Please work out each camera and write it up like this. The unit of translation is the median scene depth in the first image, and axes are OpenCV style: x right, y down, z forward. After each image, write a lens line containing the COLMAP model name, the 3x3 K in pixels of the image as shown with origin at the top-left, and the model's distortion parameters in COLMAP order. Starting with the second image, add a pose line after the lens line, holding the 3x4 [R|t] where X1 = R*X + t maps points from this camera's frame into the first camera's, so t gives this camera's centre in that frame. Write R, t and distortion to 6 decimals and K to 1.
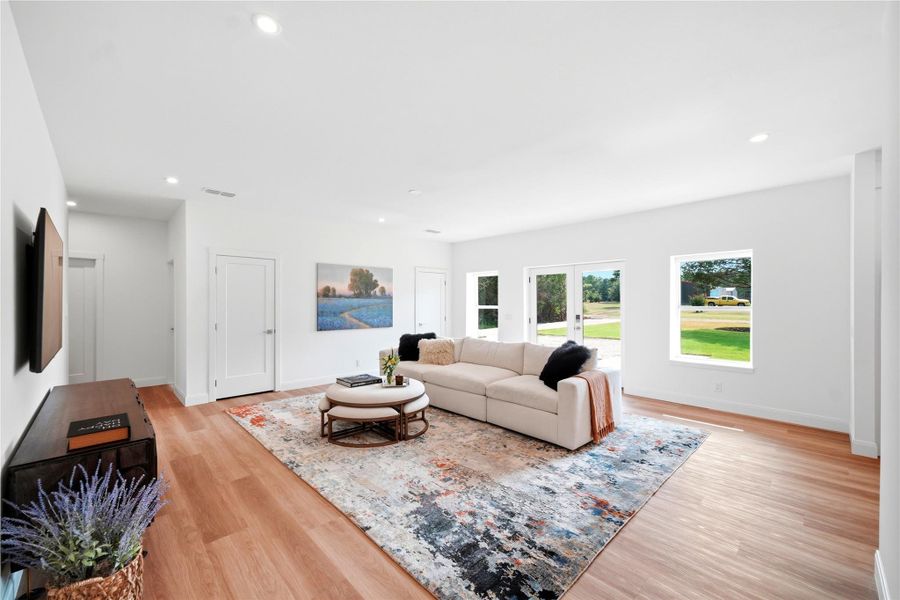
lens RADIAL K [[359.6, 0, 449.6], [0, 359.6, 304.5], [0, 0, 1]] dist [0.014356, -0.001404]
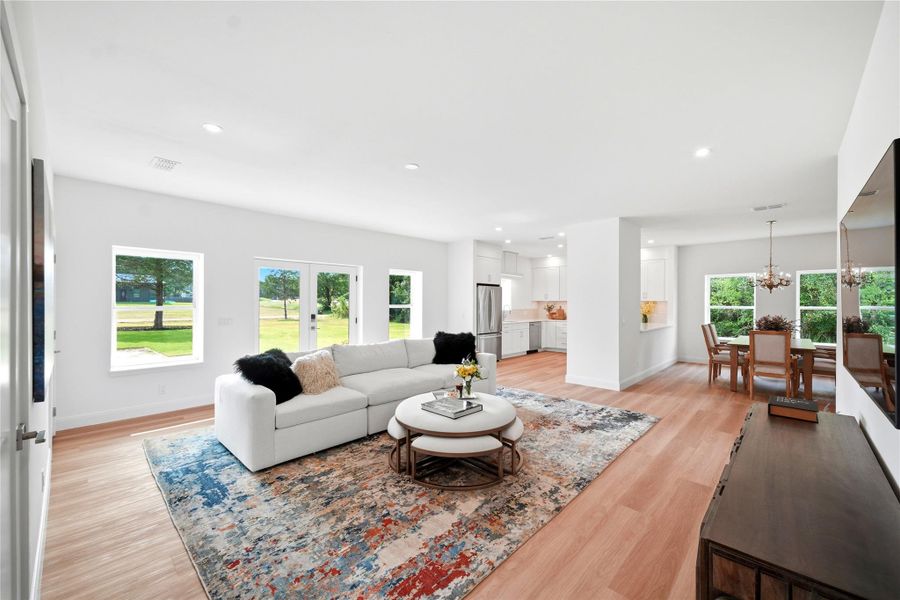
lens RADIAL K [[359.6, 0, 453.2], [0, 359.6, 303.8], [0, 0, 1]] dist [0.014356, -0.001404]
pose [[-0.056898, -0.004844, 0.998368, -0.902780], [0.000674, 0.999988, 0.004890, -0.006304], [-0.998380, 0.000952, -0.056894, 0.941722]]
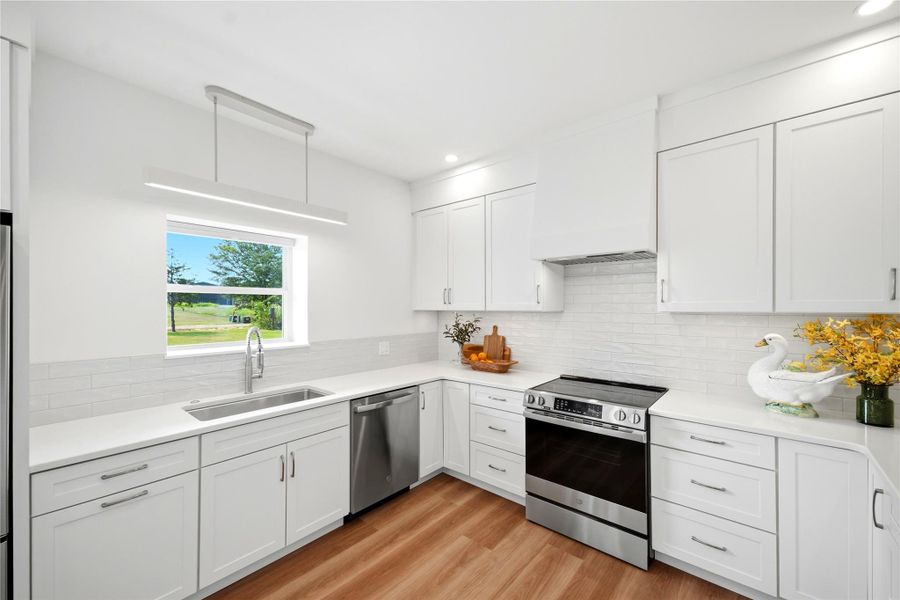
lens RADIAL K [[359.6, 0, 453.2], [0, 359.6, 305.8], [0, 0, 1]] dist [0.014356, -0.001404]
pose [[-0.094794, 0.002327, 0.995494, 0.710023], [0.005997, 0.999980, -0.001767, -0.021568], [-0.995479, 0.005802, -0.094806, 0.247040]]
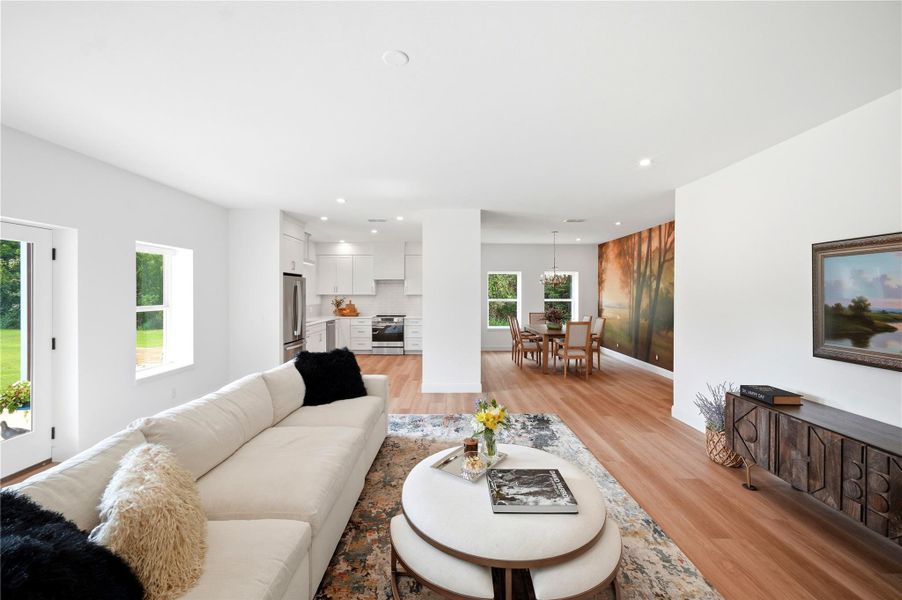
lens RADIAL K [[374.0, 0, 450.9], [0, 374.0, 295.4], [0, 0, 1]] dist [0.003819, 0.000765]
pose [[-0.726850, -0.006533, 0.686766, -0.450294], [0.001154, 0.999942, 0.010734, -0.031520], [-0.686796, 0.008595, -0.726800, 1.268928]]
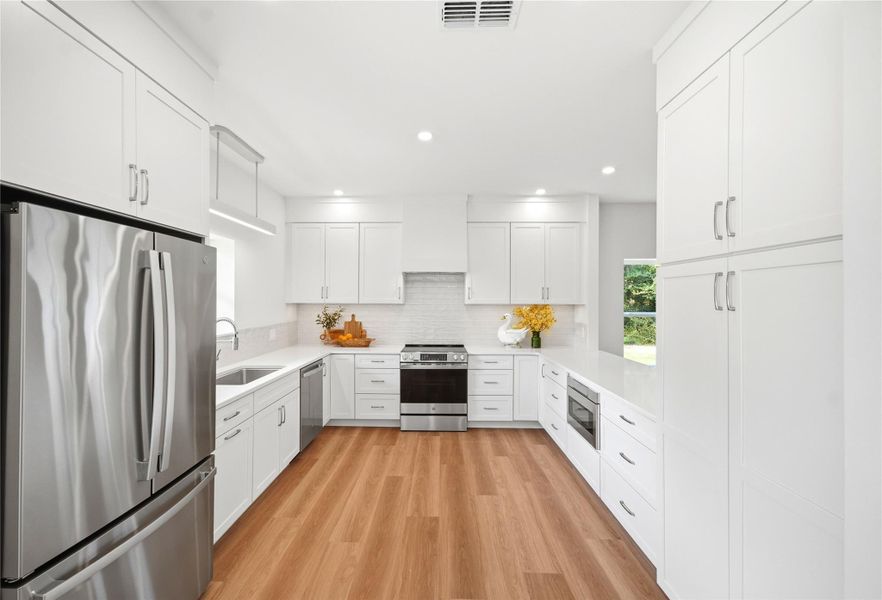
lens RADIAL K [[373.1, 0, 432.4], [0, 373.1, 298.4], [0, 0, 1]] dist [0.006900, 0.000834]
pose [[-0.706326, -0.000740, 0.707887, 0.528665], [-0.001464, 0.999999, -0.000415, -0.026488], [-0.707885, -0.001330, -0.706326, 0.700482]]
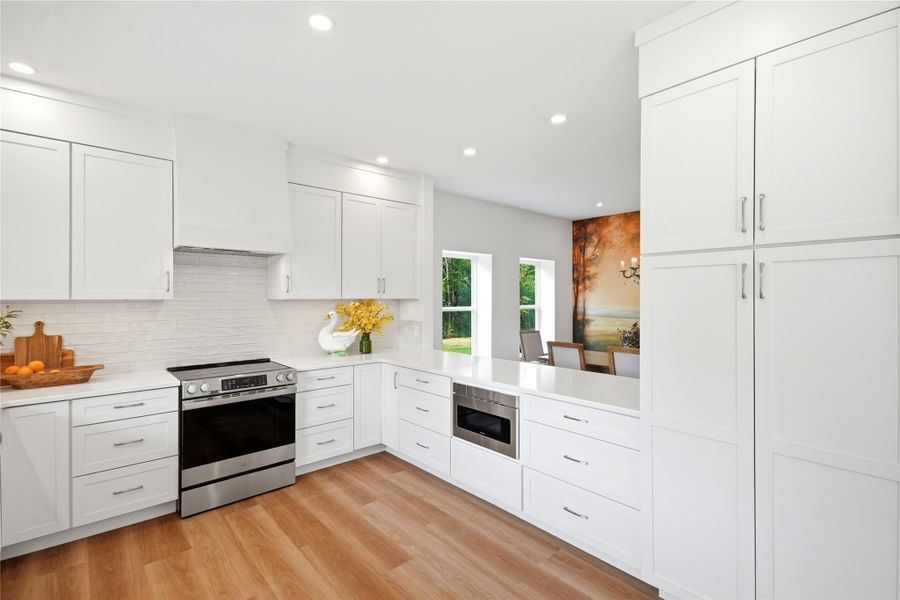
lens RADIAL K [[418.7, 0, 452.2], [0, 418.7, 295.0], [0, 0, 1]] dist [0.009780, 0.001224]
pose [[-0.999333, -0.000993, 0.036492, 0.839151], [-0.001039, 0.999999, -0.001239, -0.019289], [-0.036490, -0.001276, -0.999333, 0.693903]]
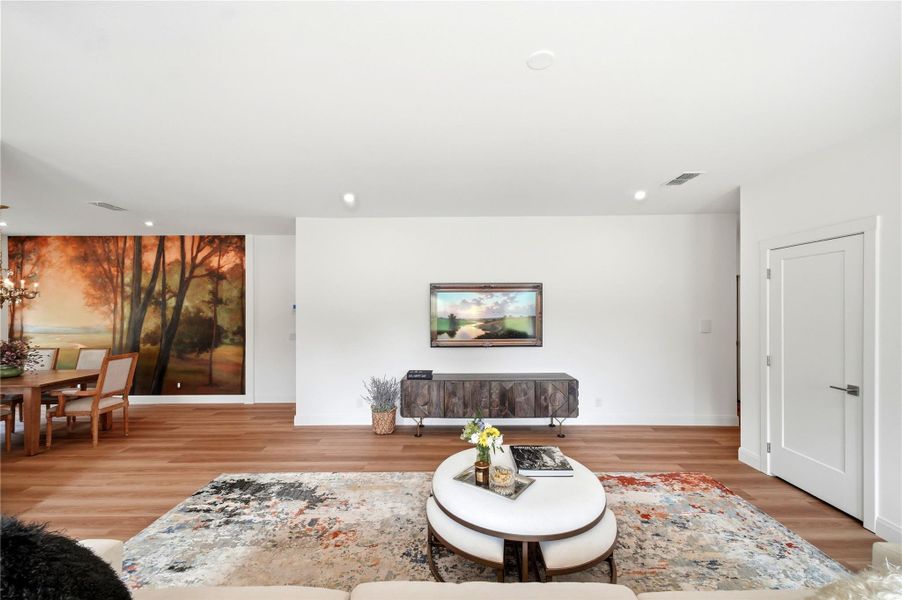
lens RADIAL K [[360.4, 0, 450.3], [0, 360.4, 308.2], [0, 0, 1]] dist [0.014356, -0.001404]
pose [[-0.701060, 0.003123, -0.713095, 0.255940], [0.000773, 0.999993, 0.003620, -0.041407], [0.713102, 0.001987, -0.701058, 1.194220]]
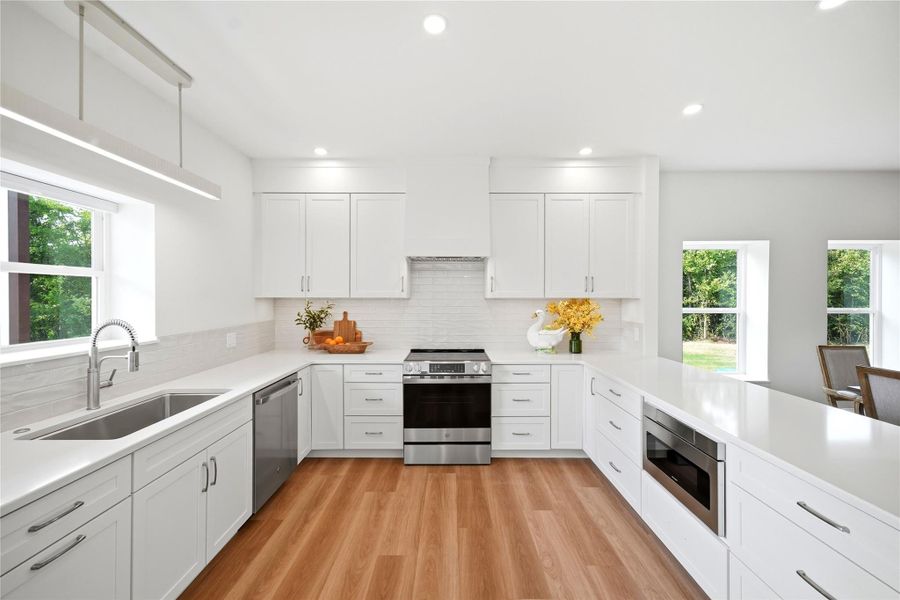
lens RADIAL K [[359.6, 0, 449.9], [0, 359.6, 297.9], [0, 0, 1]] dist [0.014356, -0.001404]
pose [[-0.720004, -0.006159, 0.693943, 0.712363], [0.001343, 0.999946, 0.010269, -0.020287], [-0.693969, 0.008326, -0.719957, 0.523585]]
